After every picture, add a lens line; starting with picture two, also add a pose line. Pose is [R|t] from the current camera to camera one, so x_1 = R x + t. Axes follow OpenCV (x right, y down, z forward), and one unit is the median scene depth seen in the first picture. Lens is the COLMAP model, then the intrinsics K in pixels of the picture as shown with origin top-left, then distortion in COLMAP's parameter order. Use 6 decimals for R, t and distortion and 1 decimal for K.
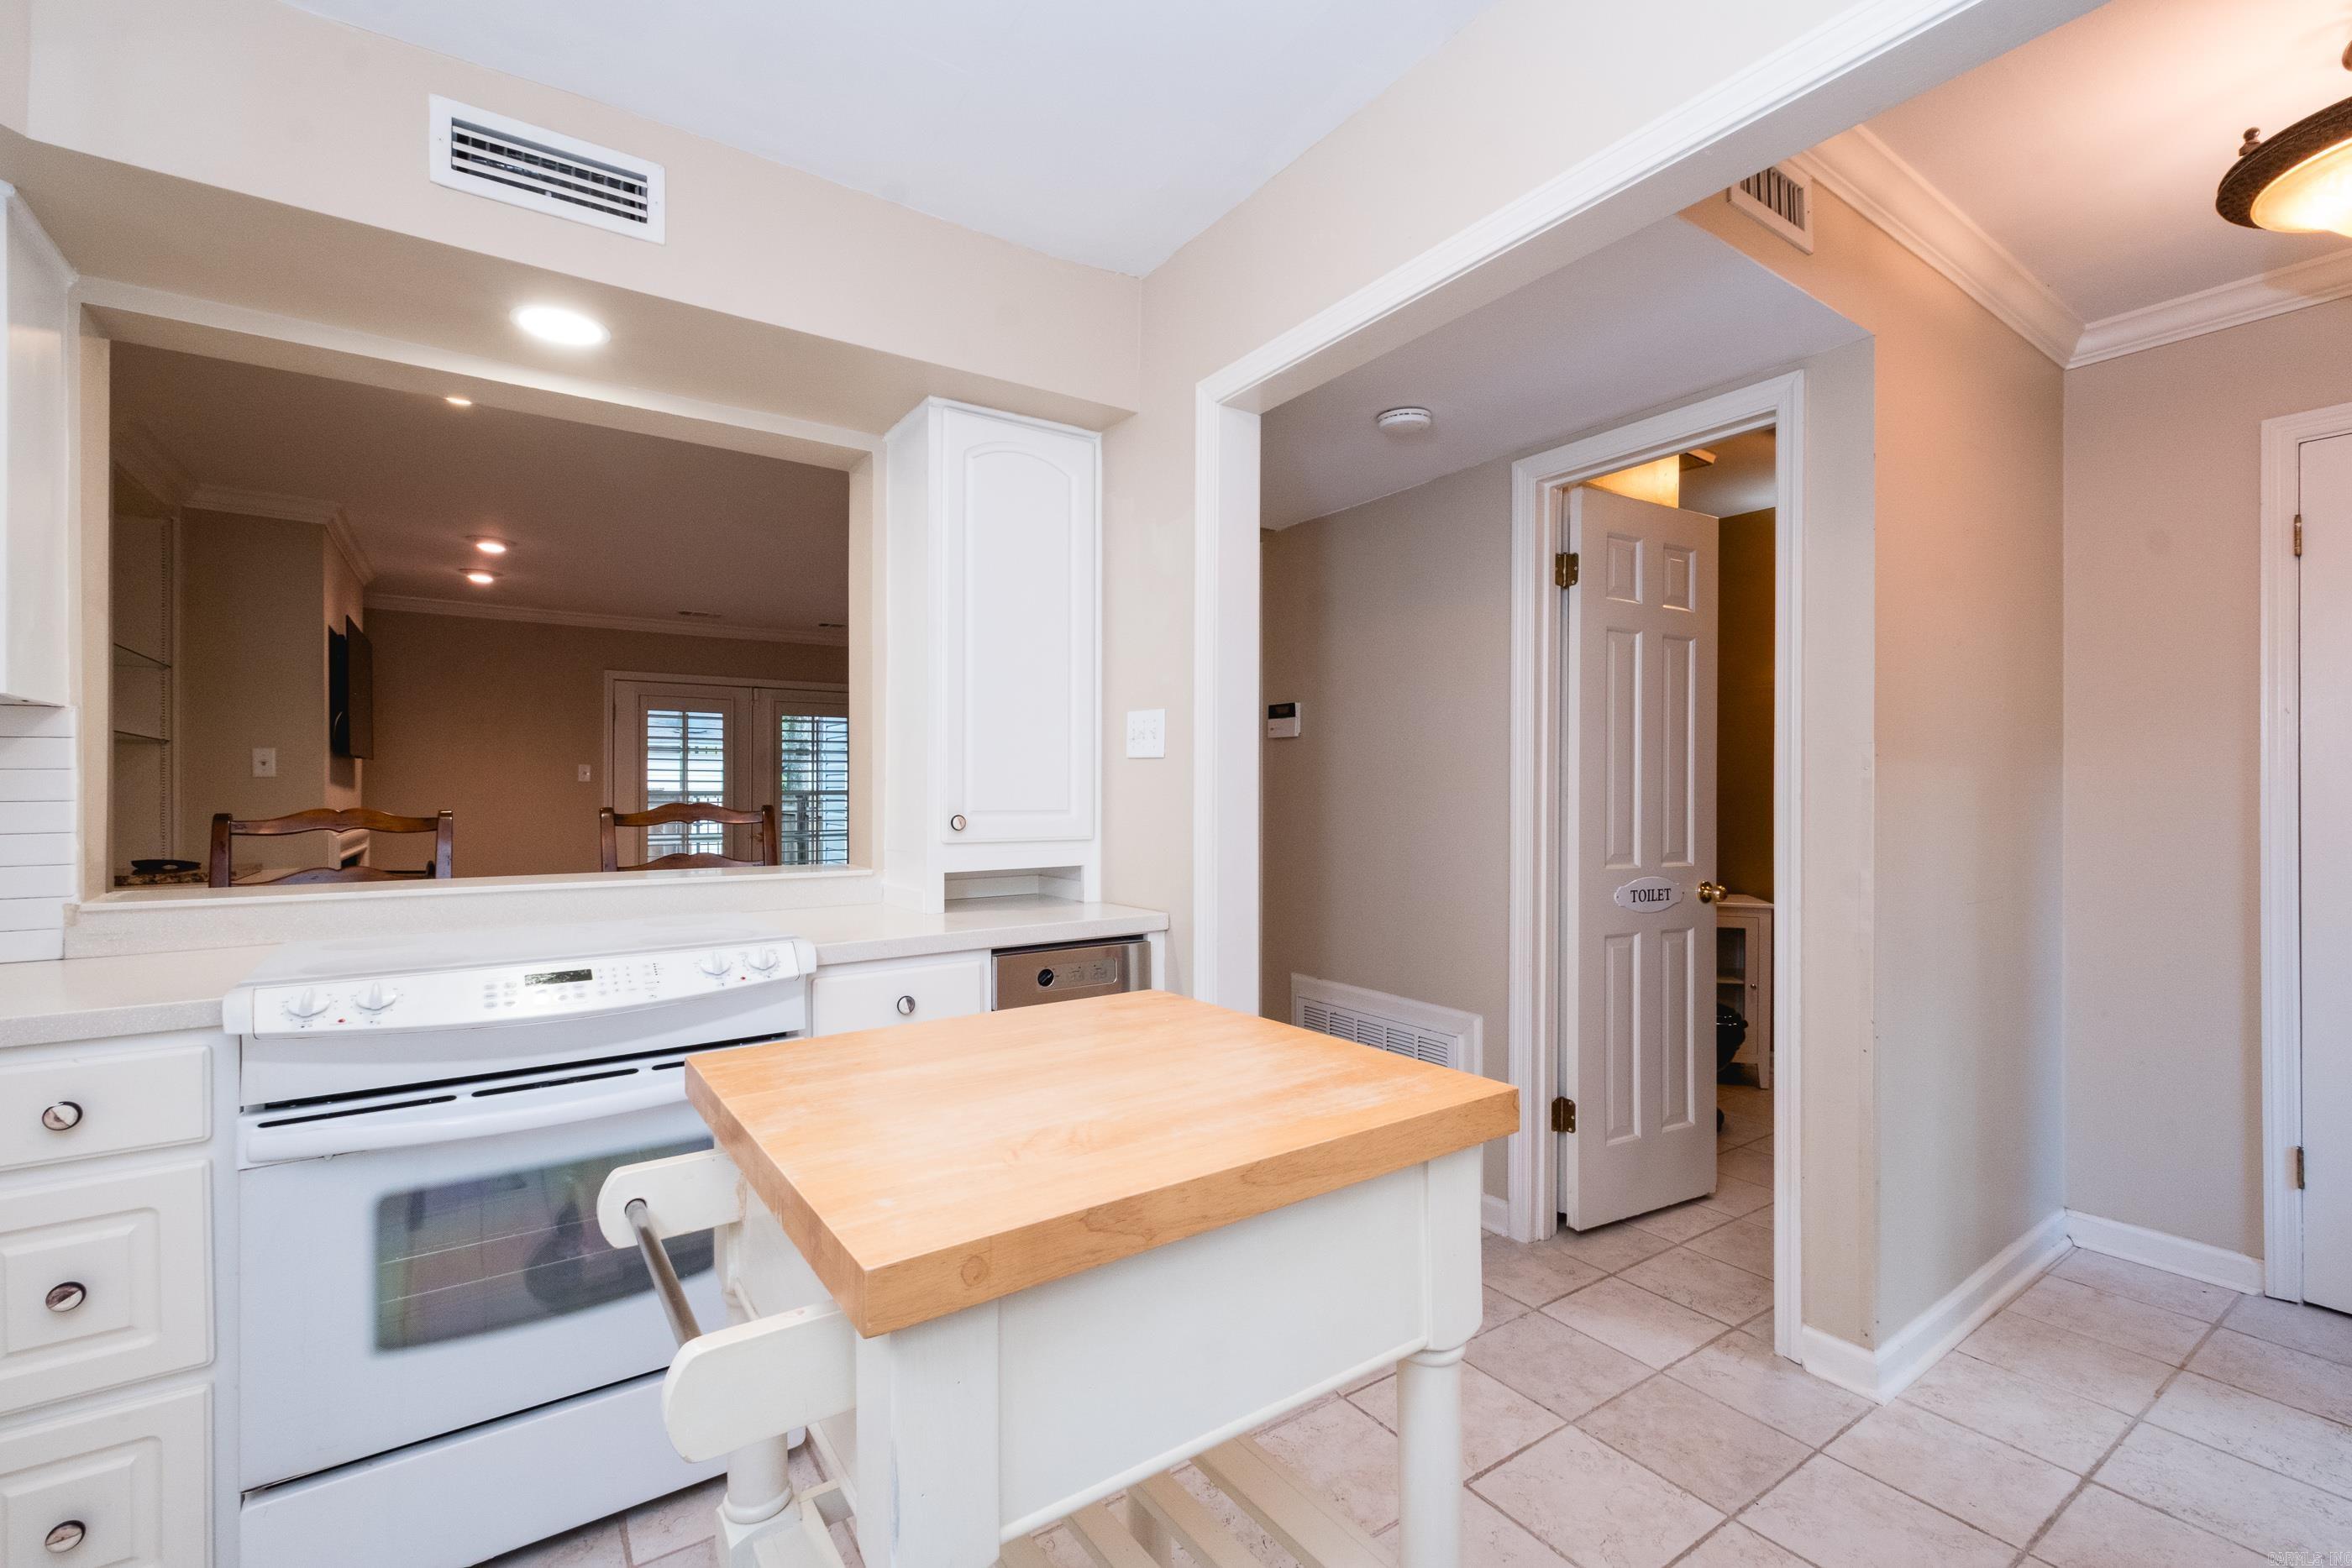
lens RADIAL K [[1037.5, 0, 1203.3], [0, 1037.5, 784.1], [0, 0, 1]] dist [0.007108, -0.003381]
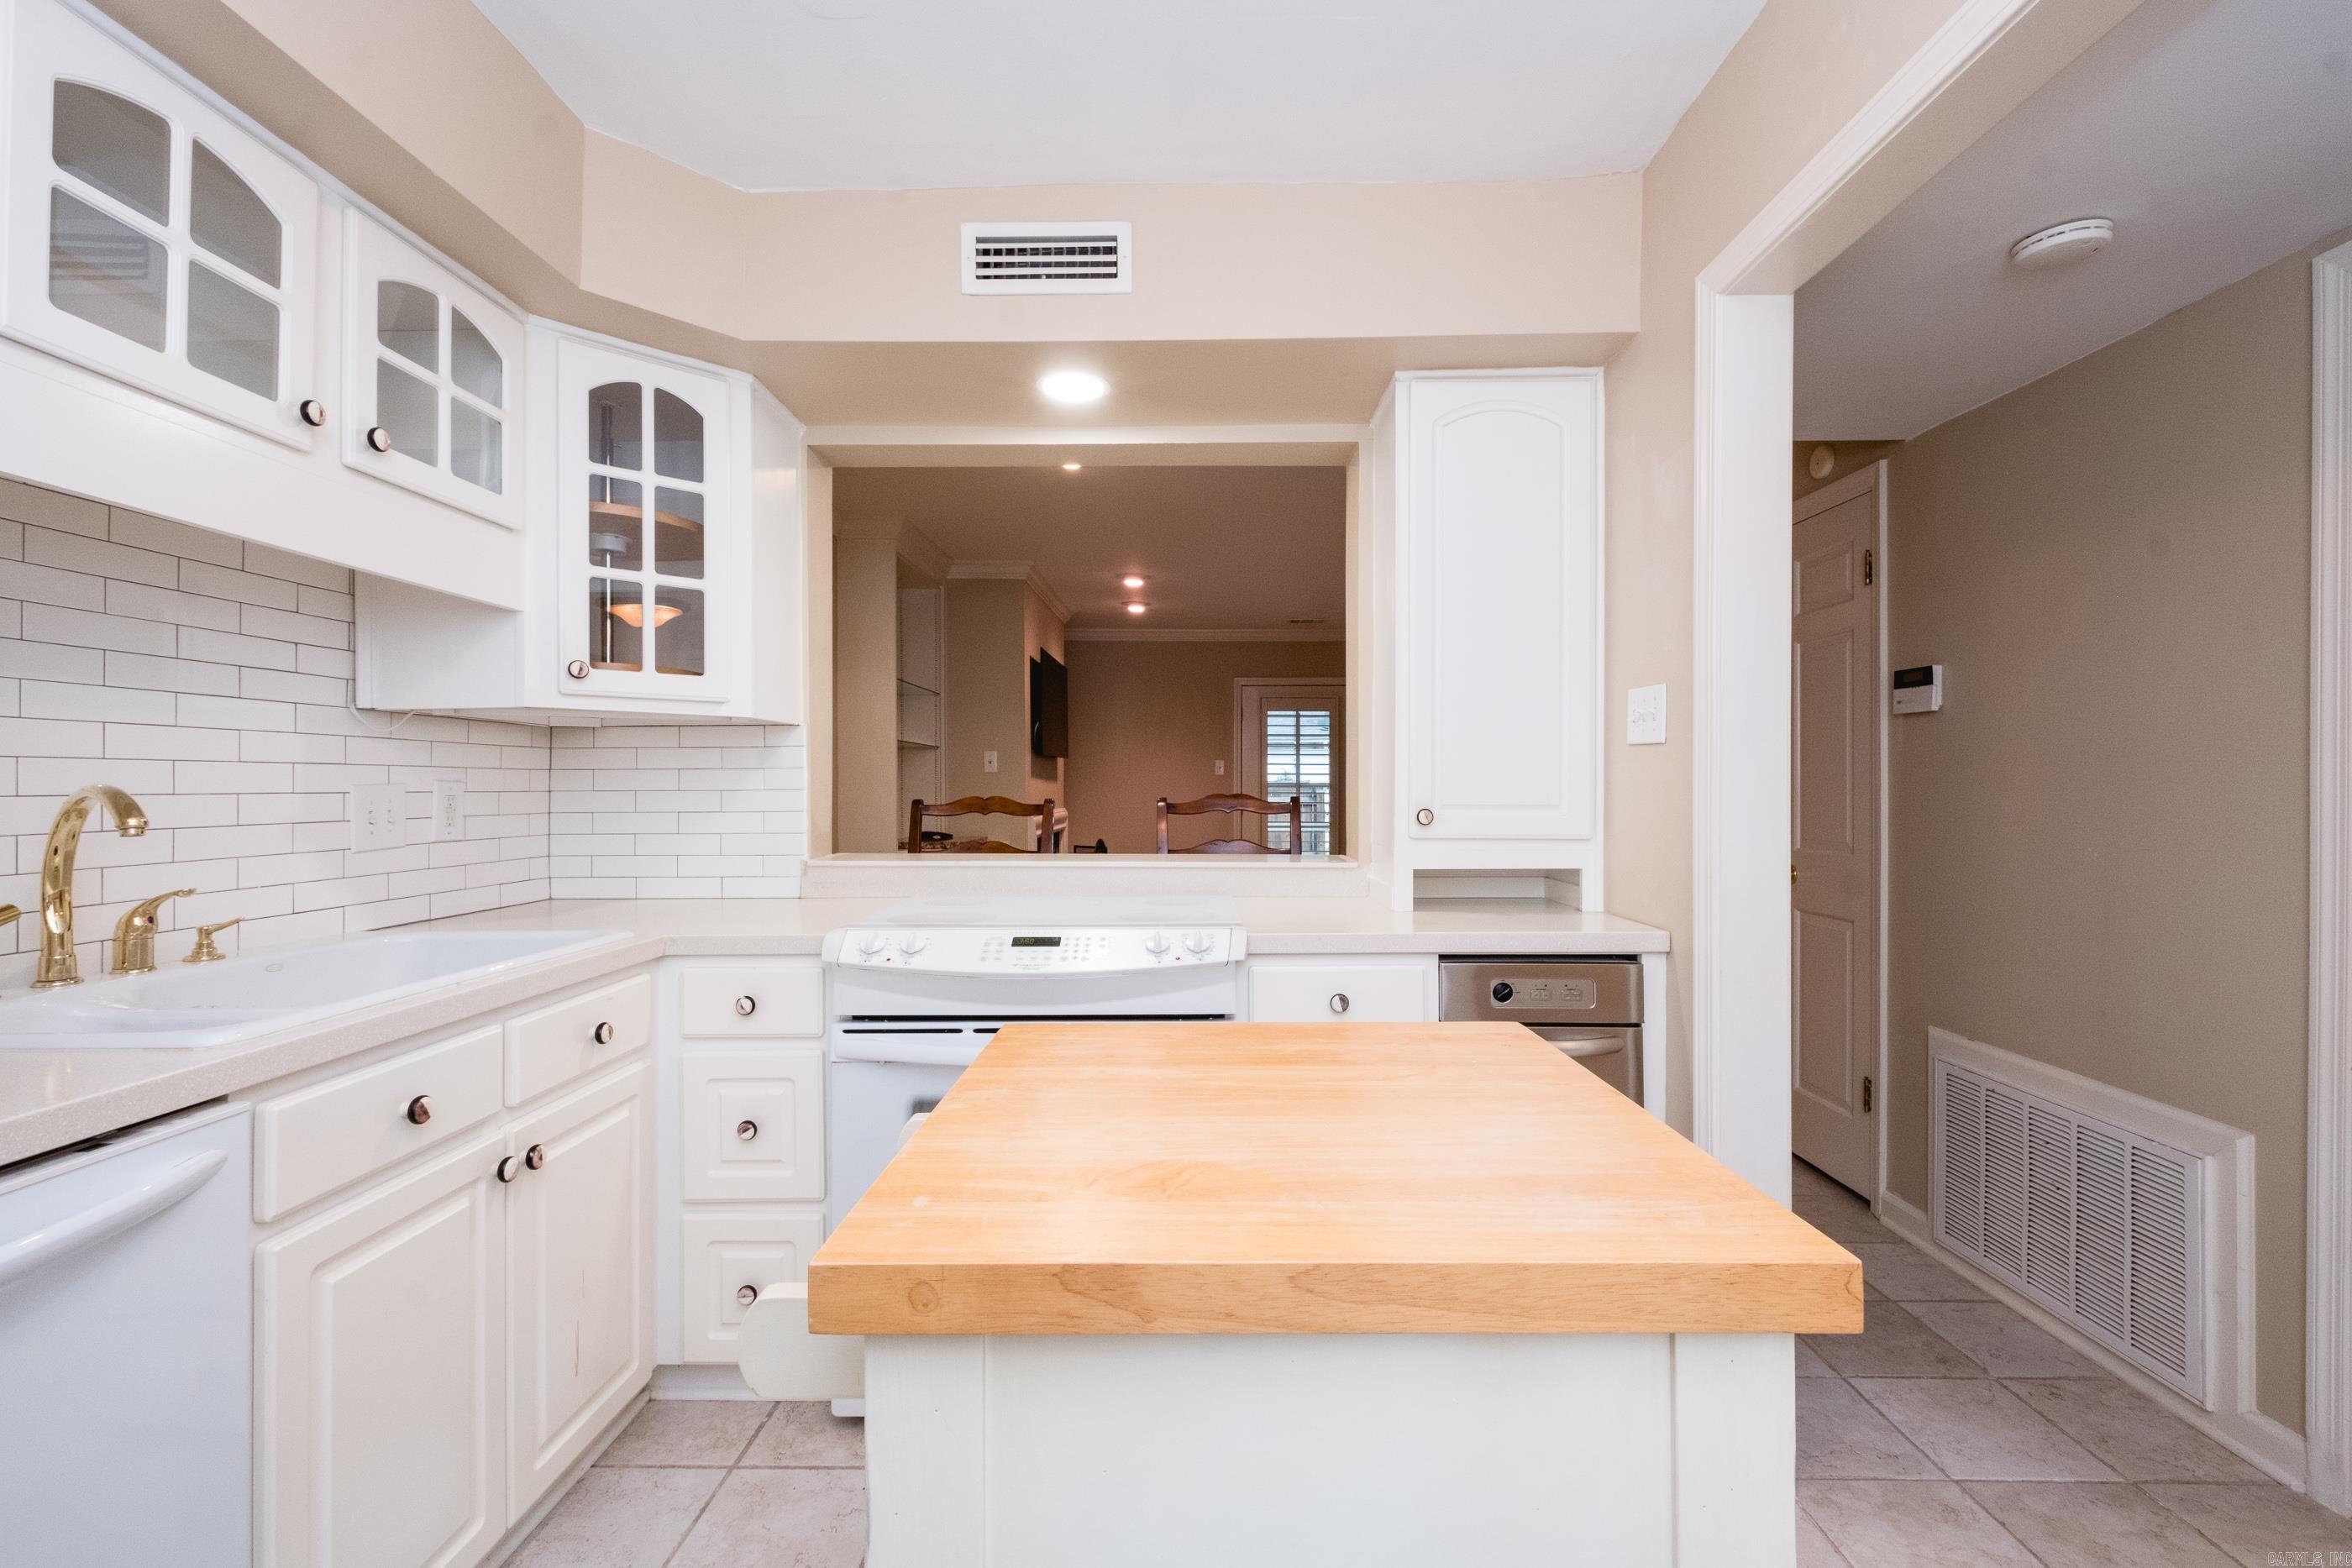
lens RADIAL K [[1037.5, 0, 1153.6], [0, 1037.5, 779.3], [0, 0, 1]] dist [0.007108, -0.003381]
pose [[0.803020, -0.001491, -0.595950, 0.140426], [0.003378, 0.999992, 0.002050, 0.000103], [0.595942, -0.003659, 0.803019, 0.103744]]
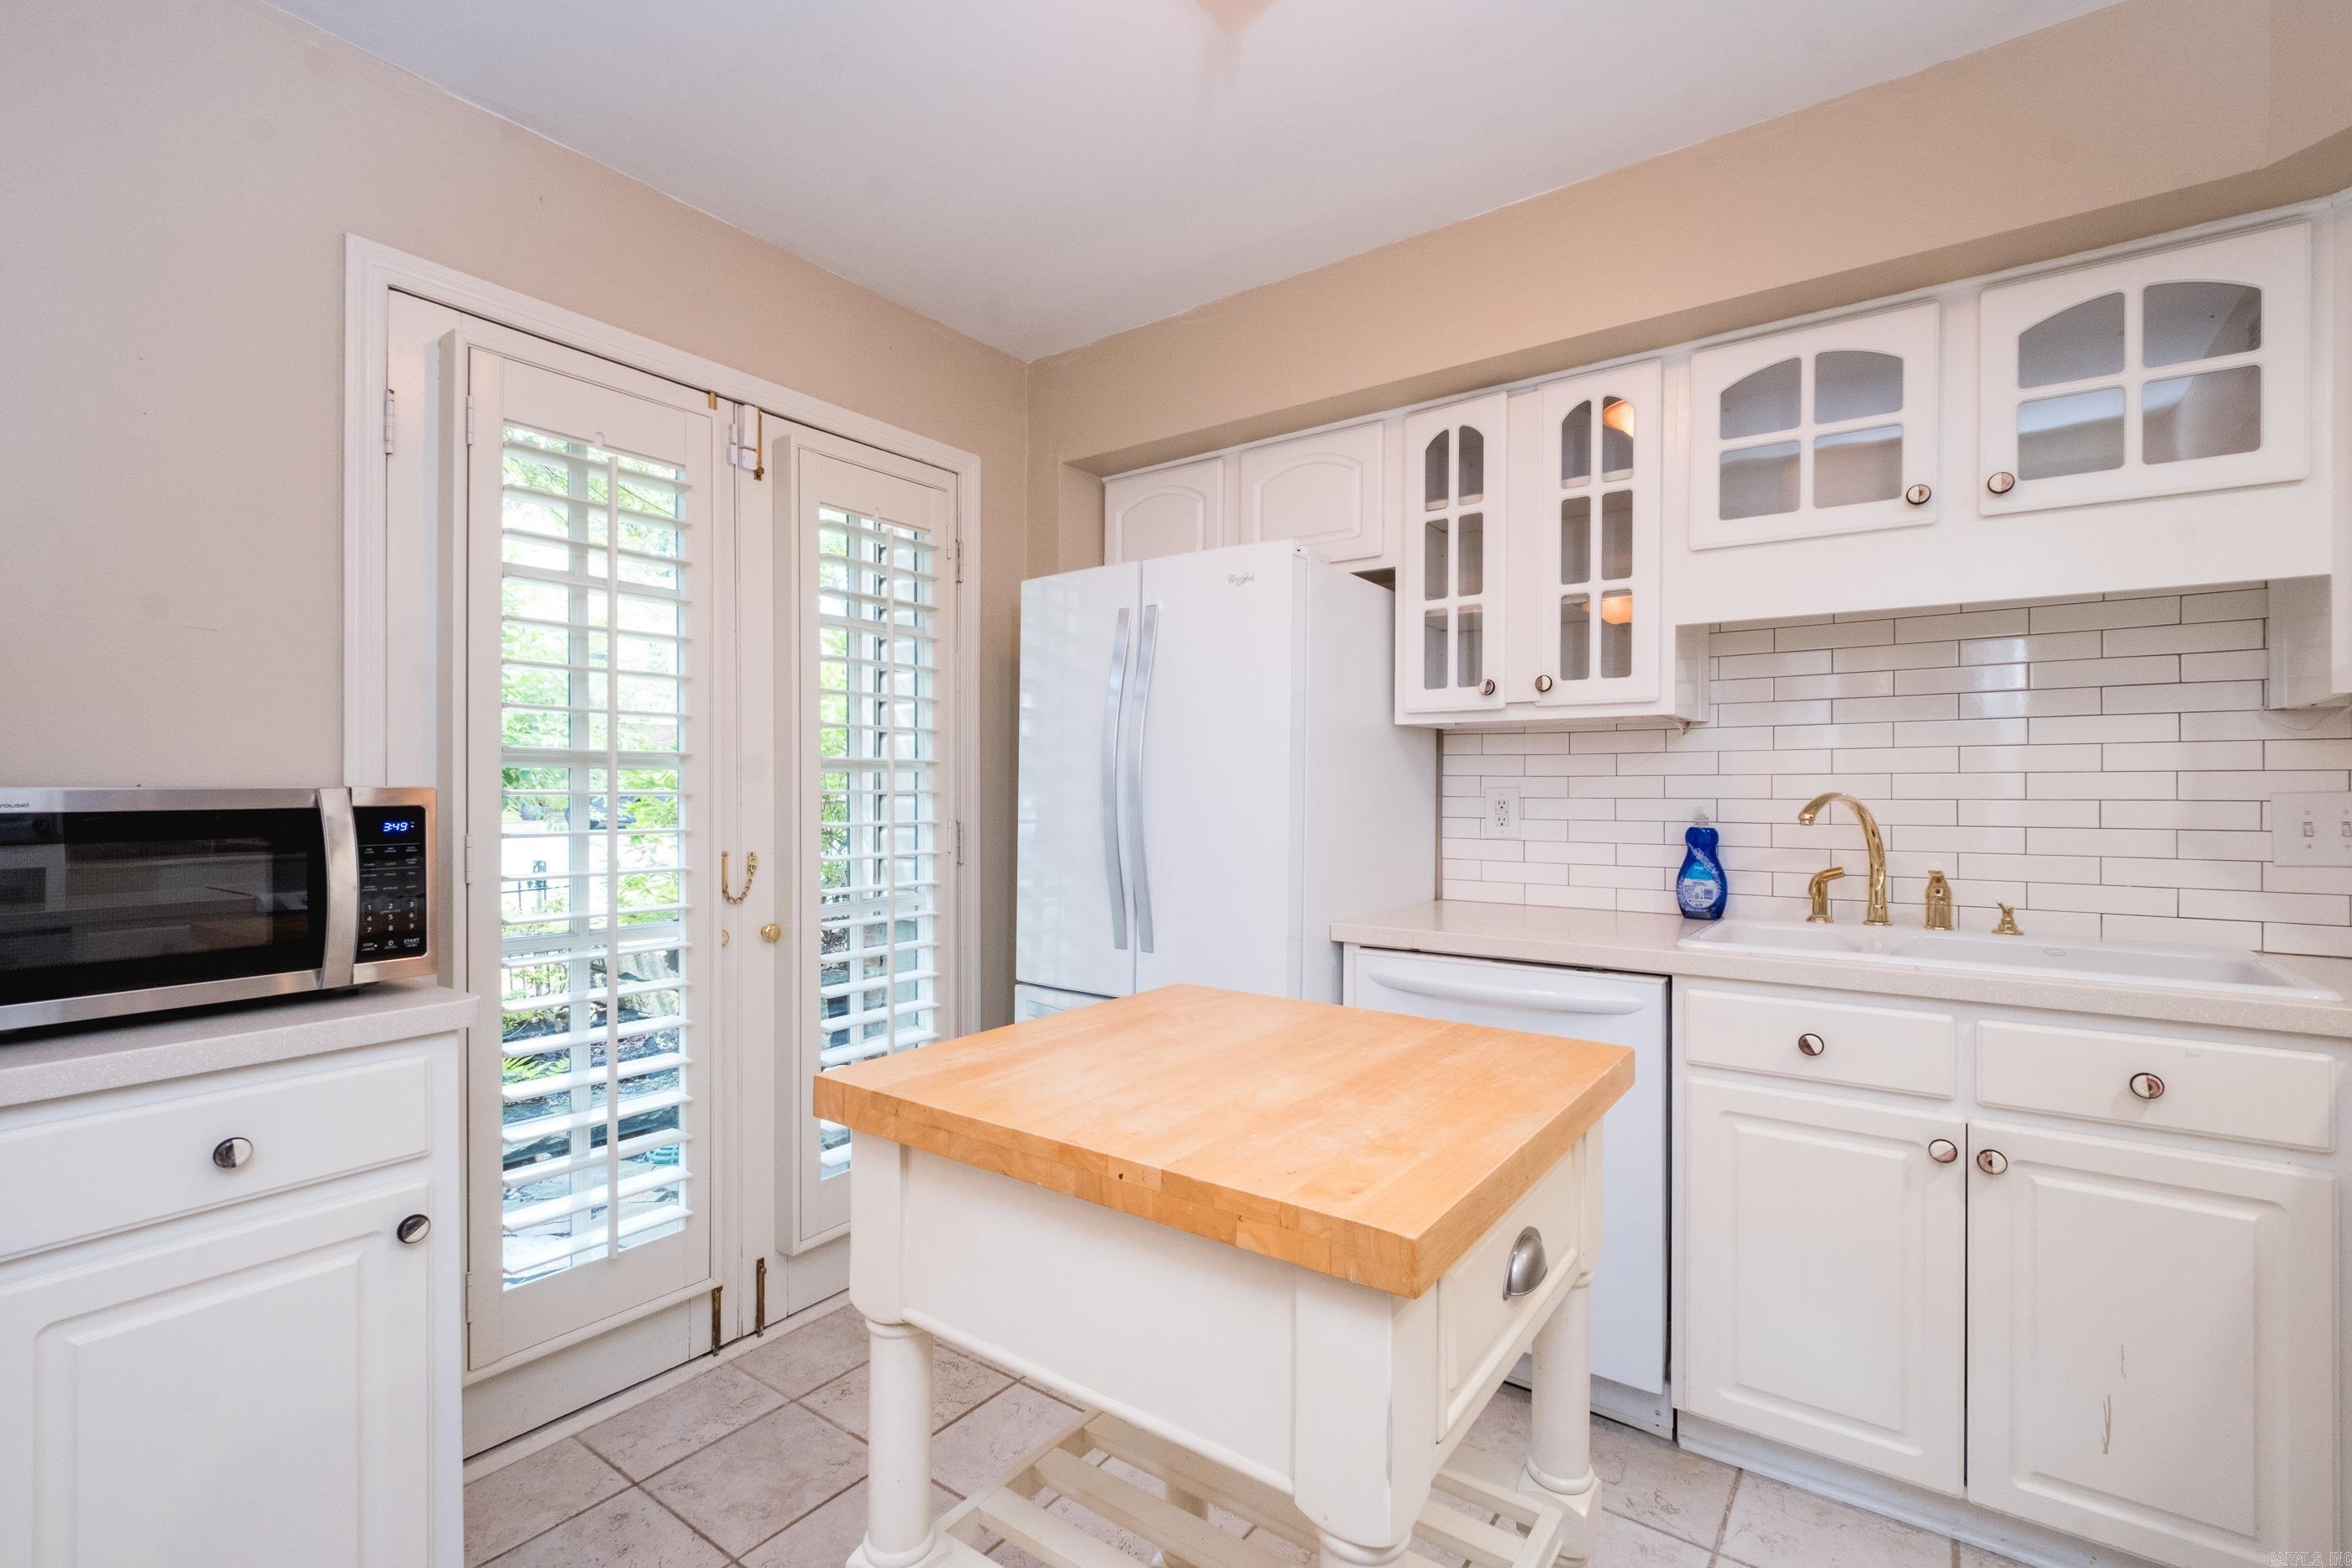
lens RADIAL K [[1037.5, 0, 1163.0], [0, 1037.5, 782.1], [0, 0, 1]] dist [0.007108, -0.003381]
pose [[-0.945954, -0.001446, -0.324298, 0.154084], [0.003701, 0.999877, -0.015255, 0.005376], [0.324280, -0.015630, -0.945832, 0.929135]]
